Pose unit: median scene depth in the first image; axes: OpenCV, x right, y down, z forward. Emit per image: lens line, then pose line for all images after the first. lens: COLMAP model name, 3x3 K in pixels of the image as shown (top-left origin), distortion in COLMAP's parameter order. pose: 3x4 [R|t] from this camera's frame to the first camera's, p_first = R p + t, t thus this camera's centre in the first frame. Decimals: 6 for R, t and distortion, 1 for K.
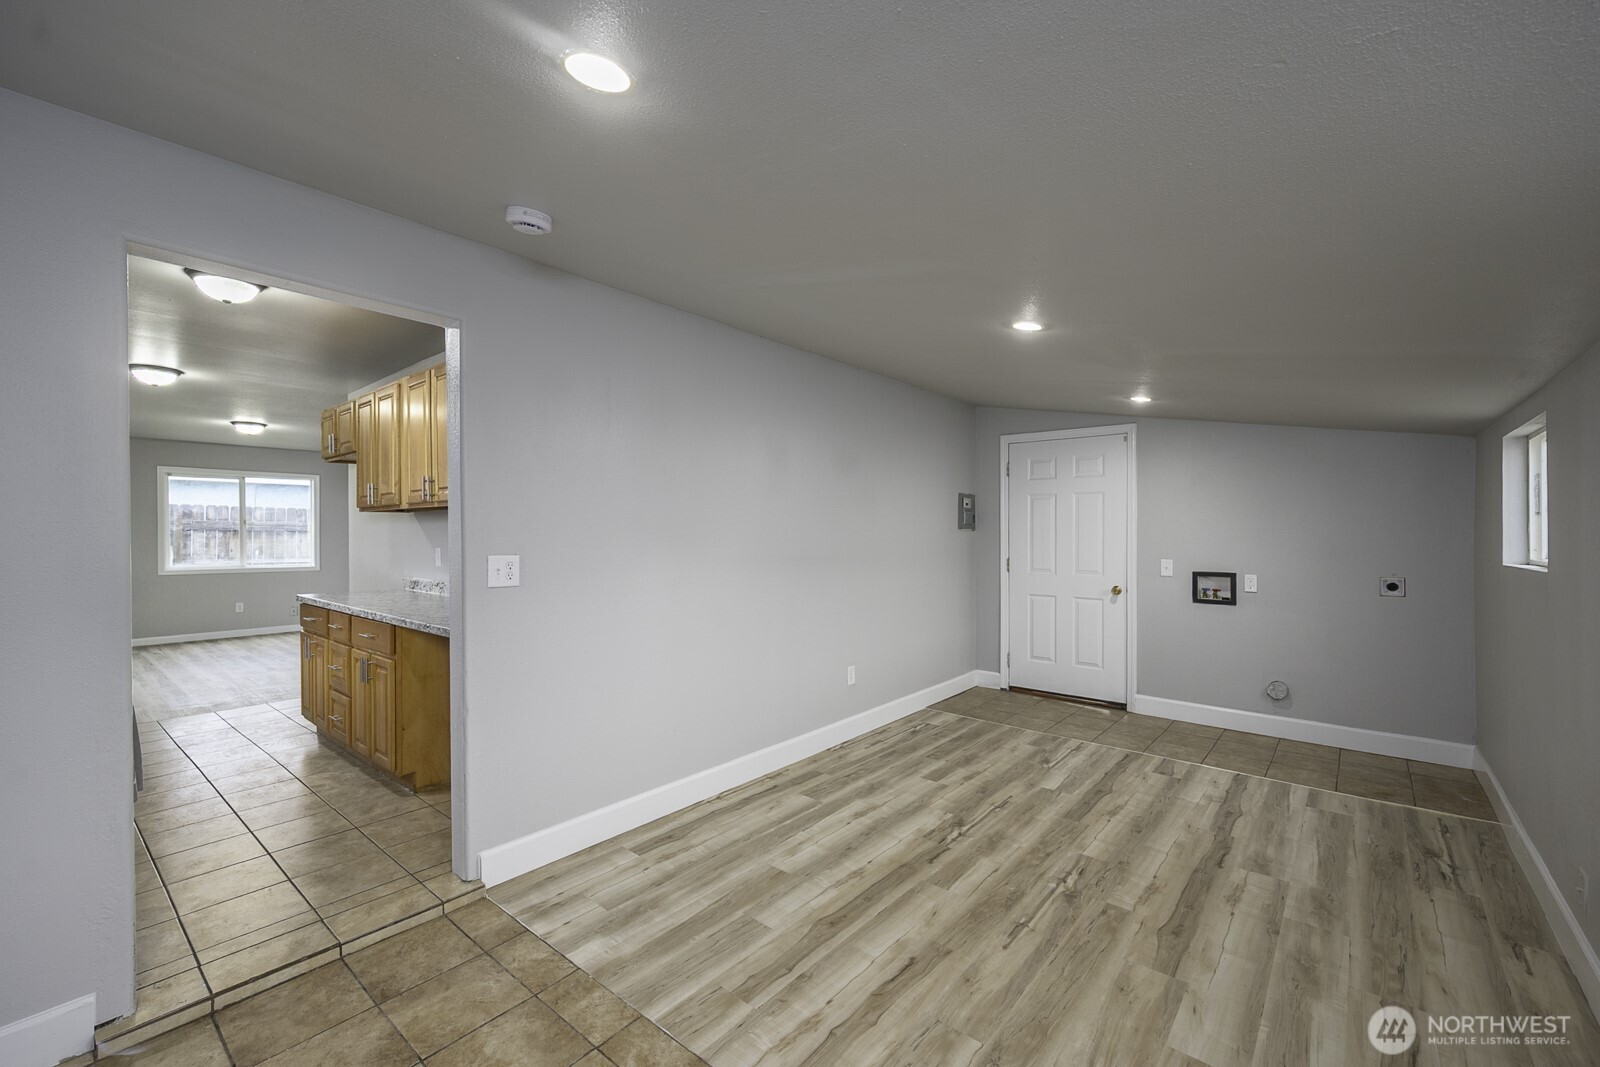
lens RADIAL K [[653.6, 0, 788.9], [0, 653.6, 538.3], [0, 0, 1]] dist [-0.000172, -0.000029]
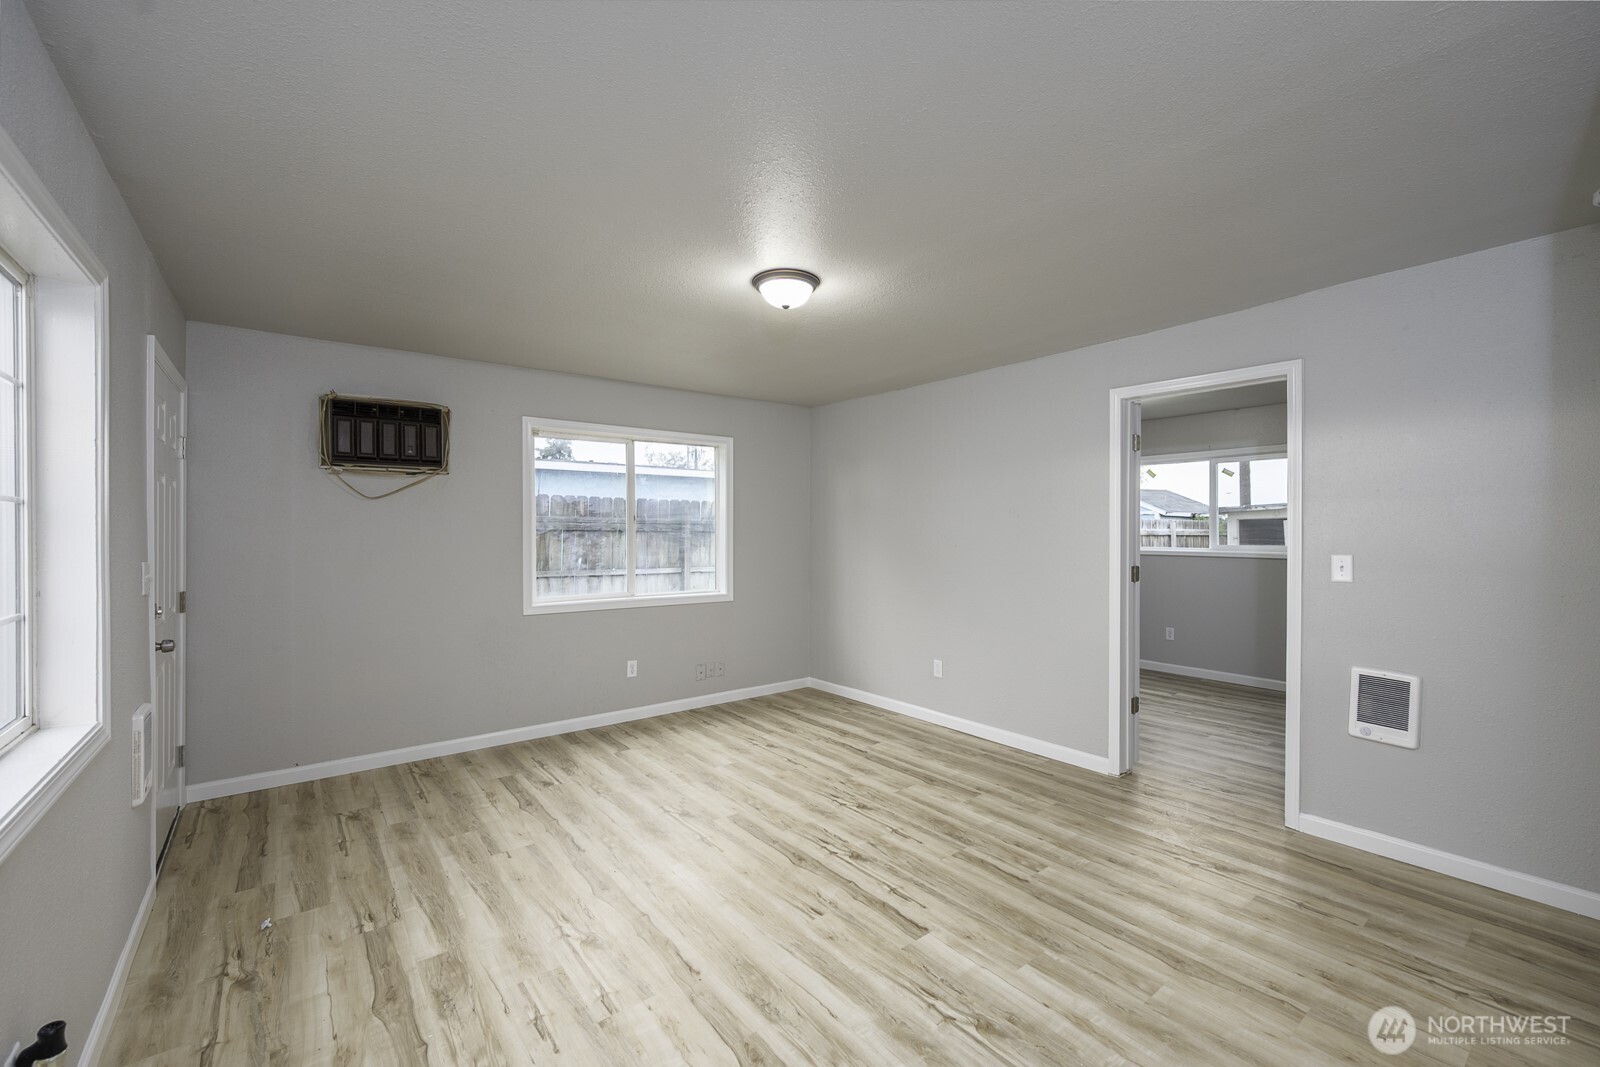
lens RADIAL K [[661.4, 0, 809.2], [0, 661.4, 529.6], [0, 0, 1]] dist [-0.002638, 0.000731]
pose [[0.979275, 0.002615, -0.202517, -0.643819], [-0.003113, 0.999993, -0.002138, -0.016615], [0.202510, 0.002724, 0.979276, 0.532305]]
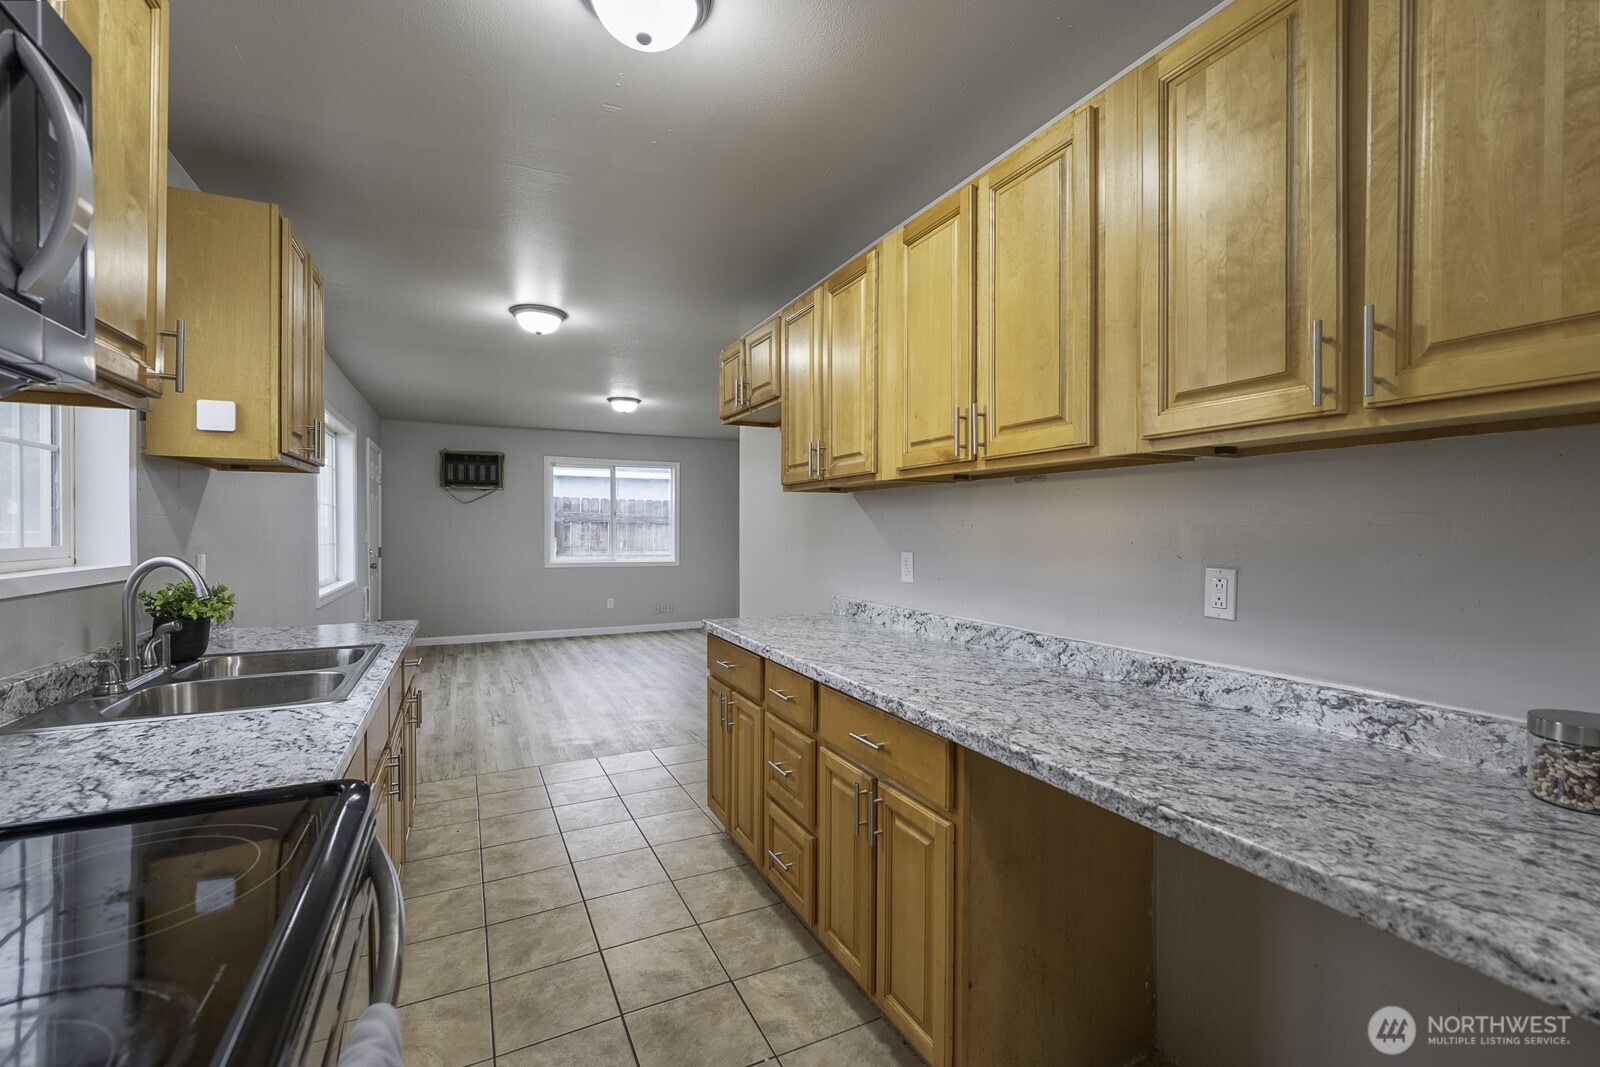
lens RADIAL K [[661.4, 0, 803.4], [0, 661.4, 528.0], [0, 0, 1]] dist [-0.002638, 0.000731]
pose [[0.921510, 0.001340, -0.388353, -0.246958], [-0.002668, 0.999992, -0.002879, -0.002351], [0.388346, 0.003689, 0.921506, 0.263543]]
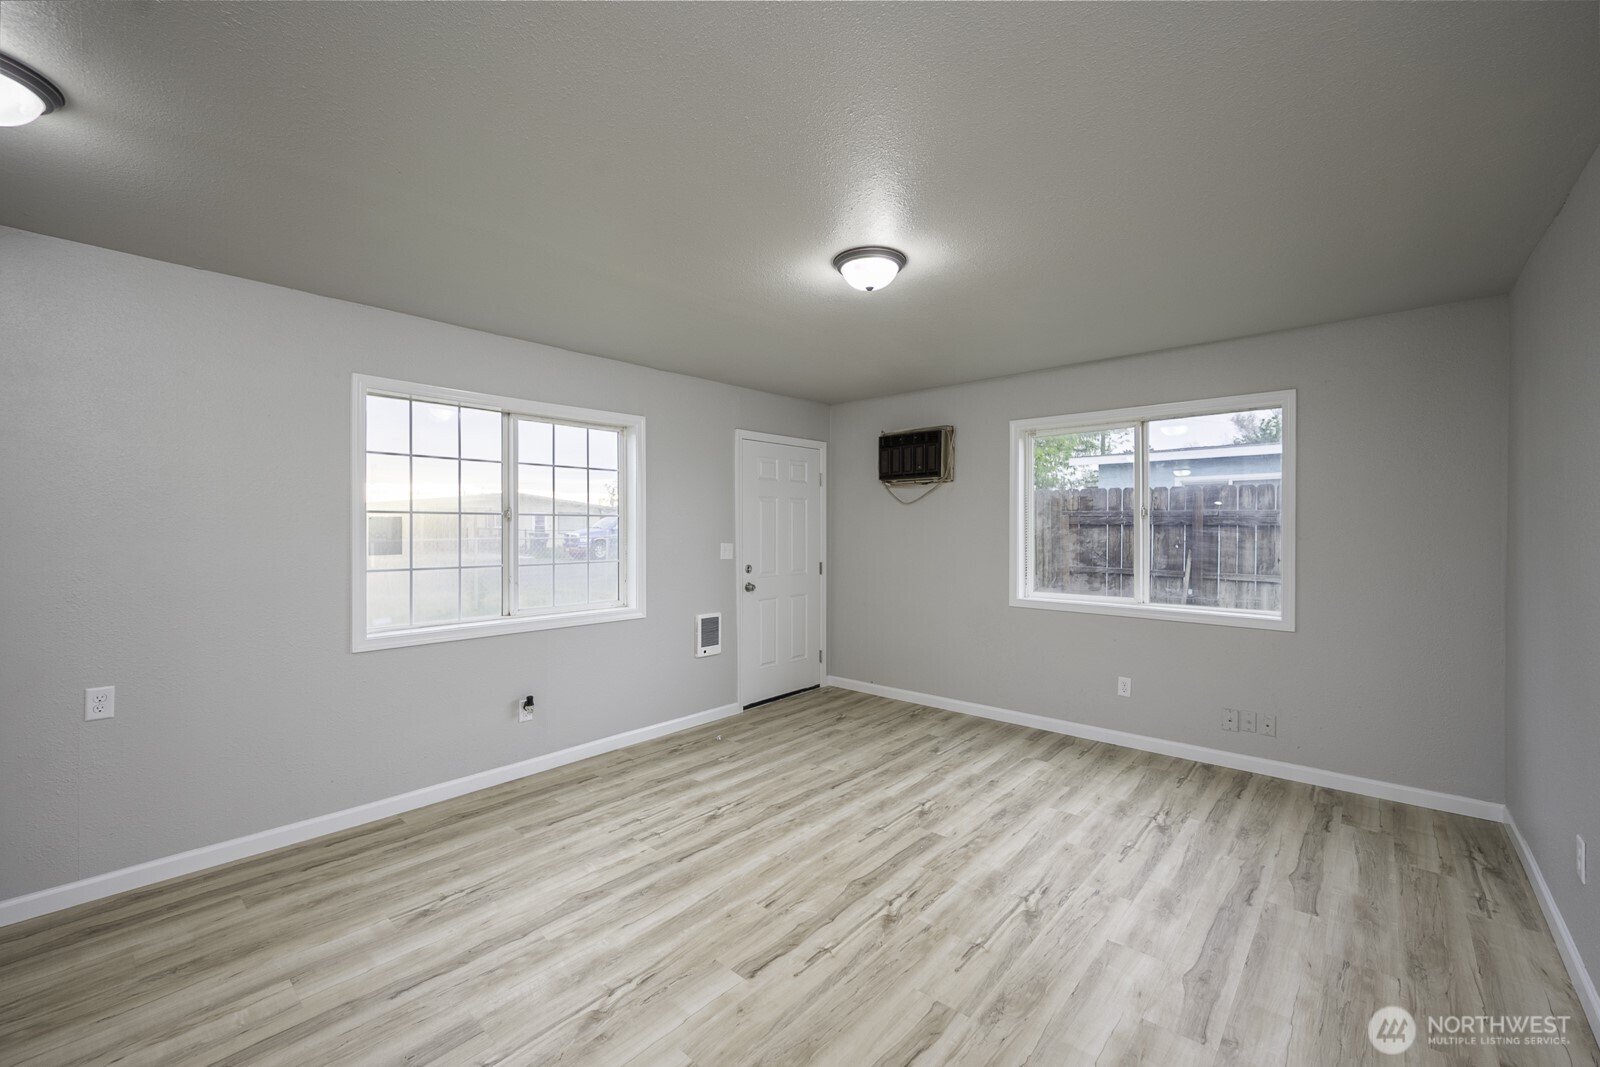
lens RADIAL K [[653.6, 0, 804.2], [0, 653.6, 530.4], [0, 0, 1]] dist [-0.000172, -0.000029]
pose [[-0.021177, 0.009179, -0.999734, -0.397227], [-0.000851, 0.999957, 0.009199, -0.018991], [0.999775, 0.001046, -0.021168, 0.854323]]
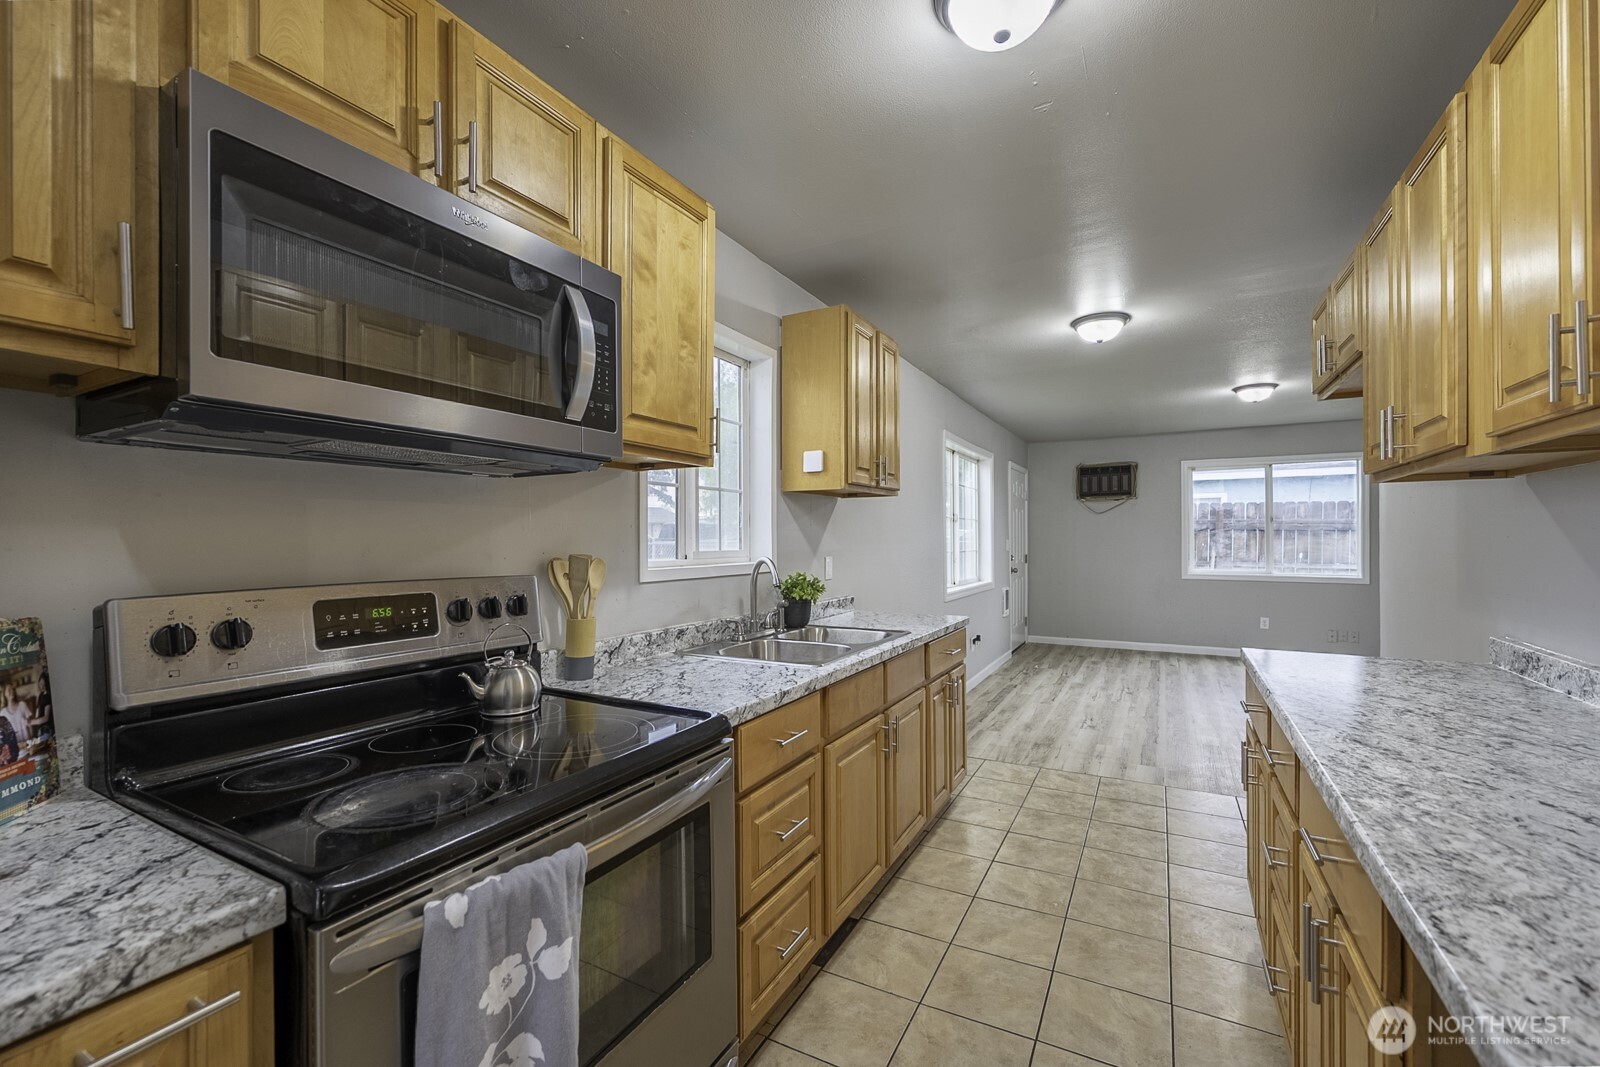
lens RADIAL K [[661.4, 0, 842.1], [0, 661.4, 532.5], [0, 0, 1]] dist [-0.002638, 0.000731]
pose [[0.235271, -0.010313, -0.971875, -0.189728], [0.002763, 0.999947, -0.009942, -0.002012], [0.971926, -0.000346, 0.235286, 0.338971]]
